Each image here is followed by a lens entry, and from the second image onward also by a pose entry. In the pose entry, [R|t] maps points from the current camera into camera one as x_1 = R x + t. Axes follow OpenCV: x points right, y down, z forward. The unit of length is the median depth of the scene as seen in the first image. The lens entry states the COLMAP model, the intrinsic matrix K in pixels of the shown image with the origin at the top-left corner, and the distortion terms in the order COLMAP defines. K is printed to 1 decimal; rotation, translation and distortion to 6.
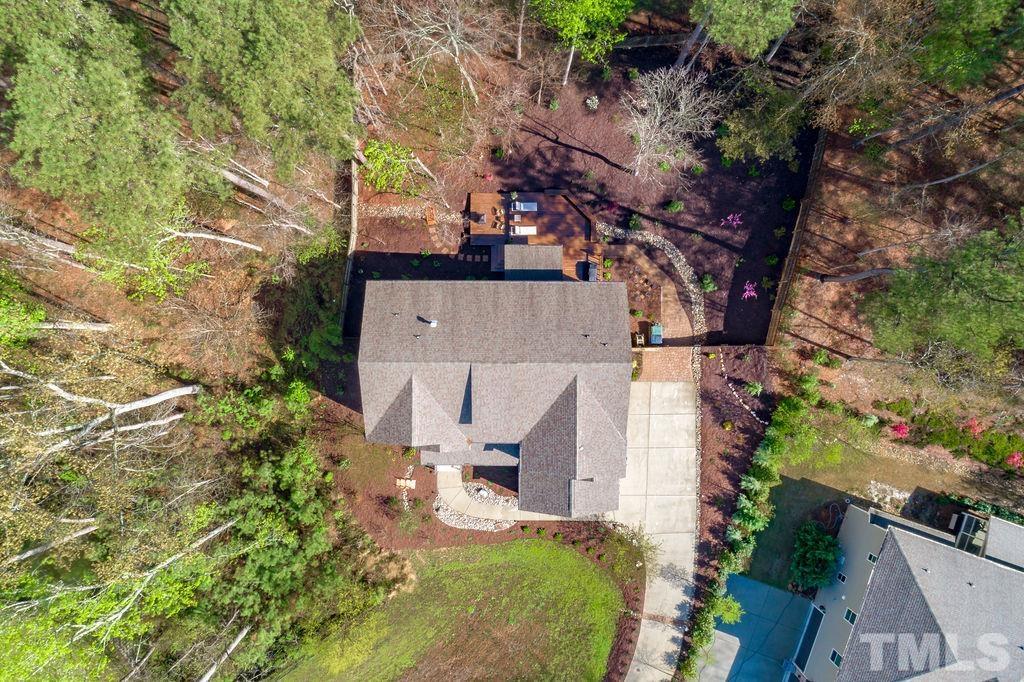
lens RADIAL K [[694.9, 0, 500.5], [0, 694.9, 351.2], [0, 0, 1]] dist [-0.004959, 0.000419]
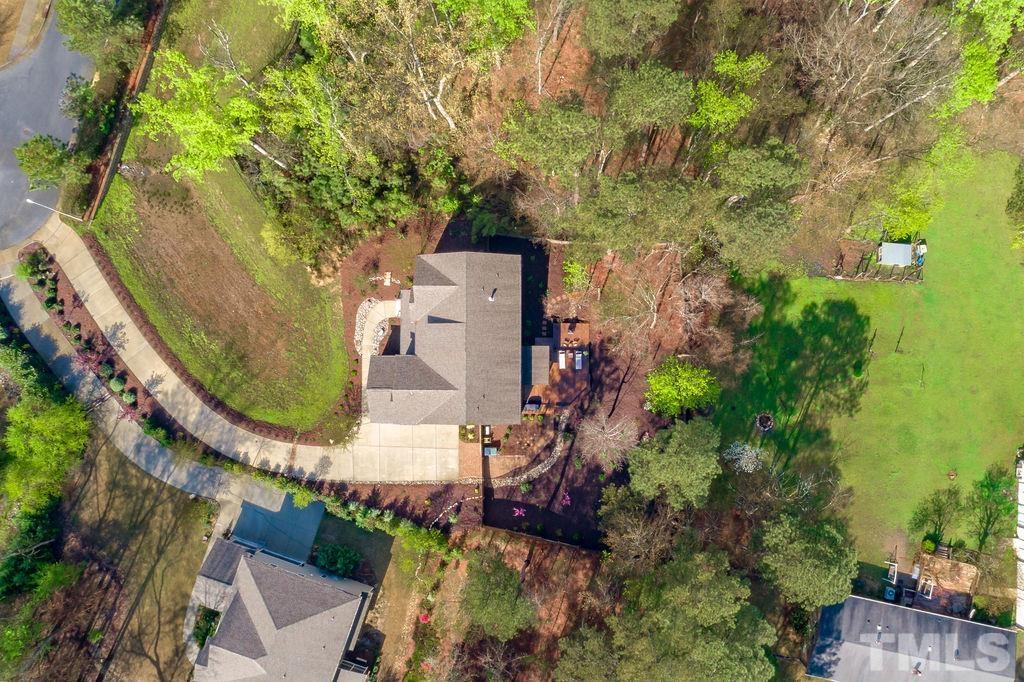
lens RADIAL K [[920.2, 0, 553.2], [0, 920.2, 360.8], [0, 0, 1]] dist [-0.001724, -0.002148]
pose [[0.002989, 0.999927, -0.011694, 0.057218], [-0.999959, 0.002889, -0.008527, -0.136353], [-0.008493, 0.011719, 0.999895, -0.911606]]
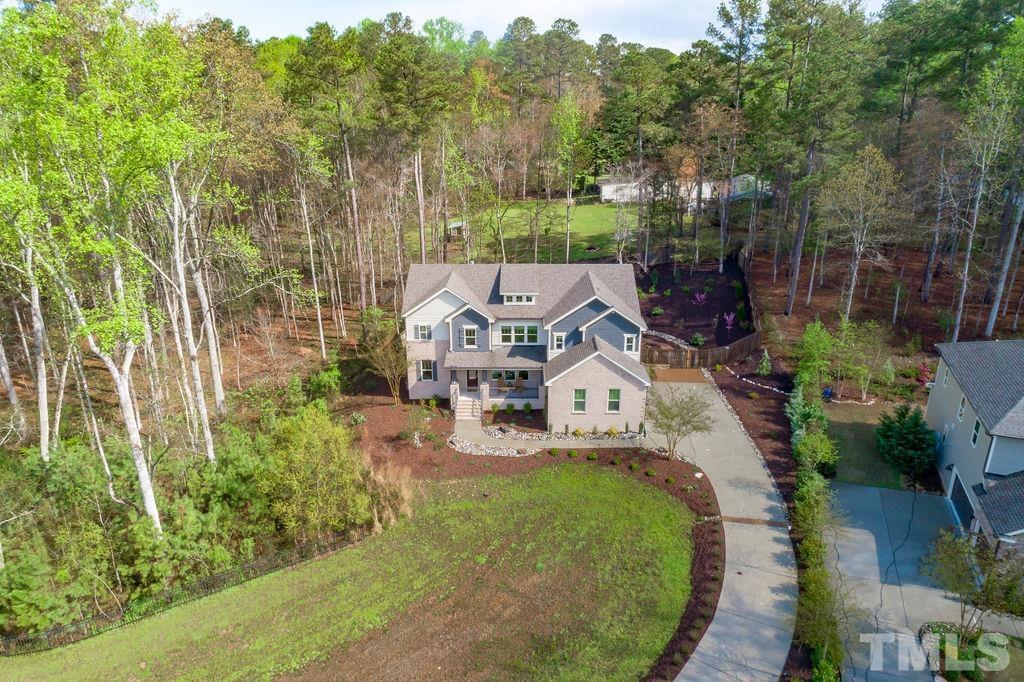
lens RADIAL K [[701.8, 0, 518.2], [0, 701.8, 341.7], [0, 0, 1]] dist [-0.001244, -0.000675]
pose [[0.999937, -0.005028, -0.010035, 0.002881], [-0.007682, 0.345265, -0.938474, 1.014437], [0.008183, 0.938492, 0.345205, 0.582960]]
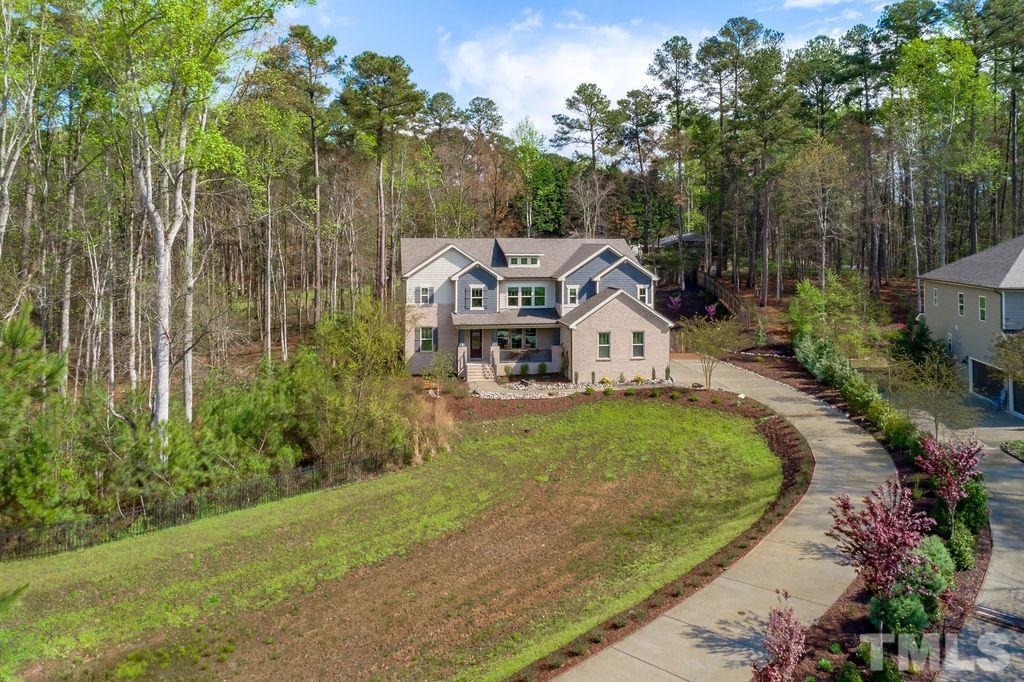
lens RADIAL K [[793.4, 0, 547.0], [0, 793.4, 219.1], [0, 0, 1]] dist [-0.001847, 0.002222]
pose [[0.979460, -0.004714, 0.201581, -0.189840], [0.201533, -0.009159, -0.979439, 1.133693], [0.006464, 0.999947, -0.008021, 0.815476]]
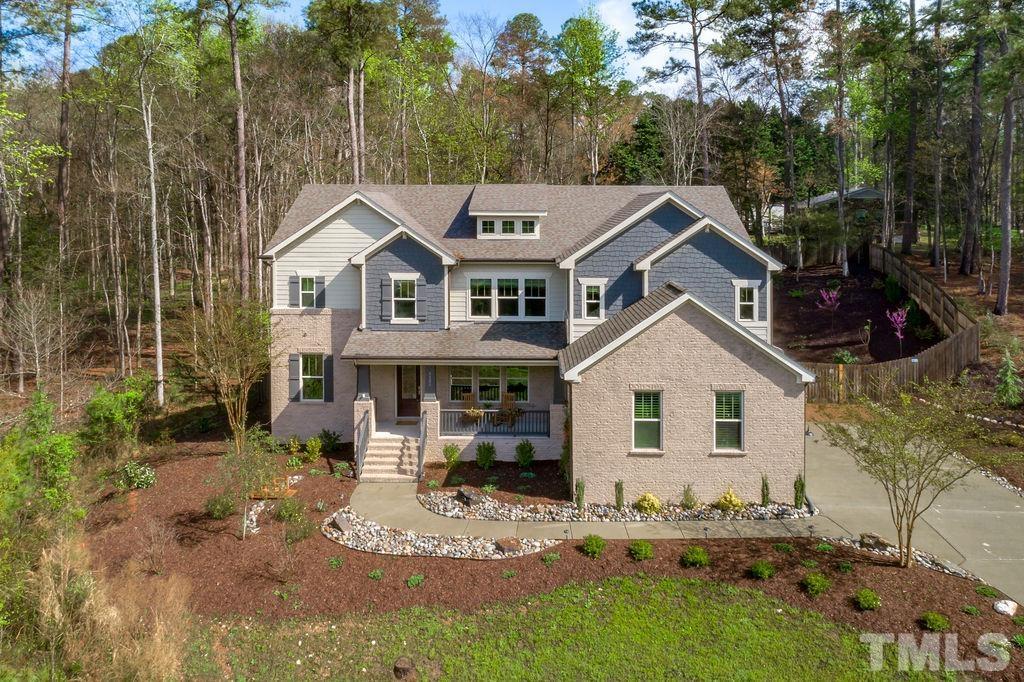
lens RADIAL K [[815.9, 0, 515.5], [0, 815.9, 188.0], [0, 0, 1]] dist [-0.002728, -0.000598]
pose [[0.999816, -0.008710, -0.017119, 0.009669], [-0.017133, -0.001524, -0.999852, 0.640386], [0.008683, 0.999961, -0.001673, 0.837515]]
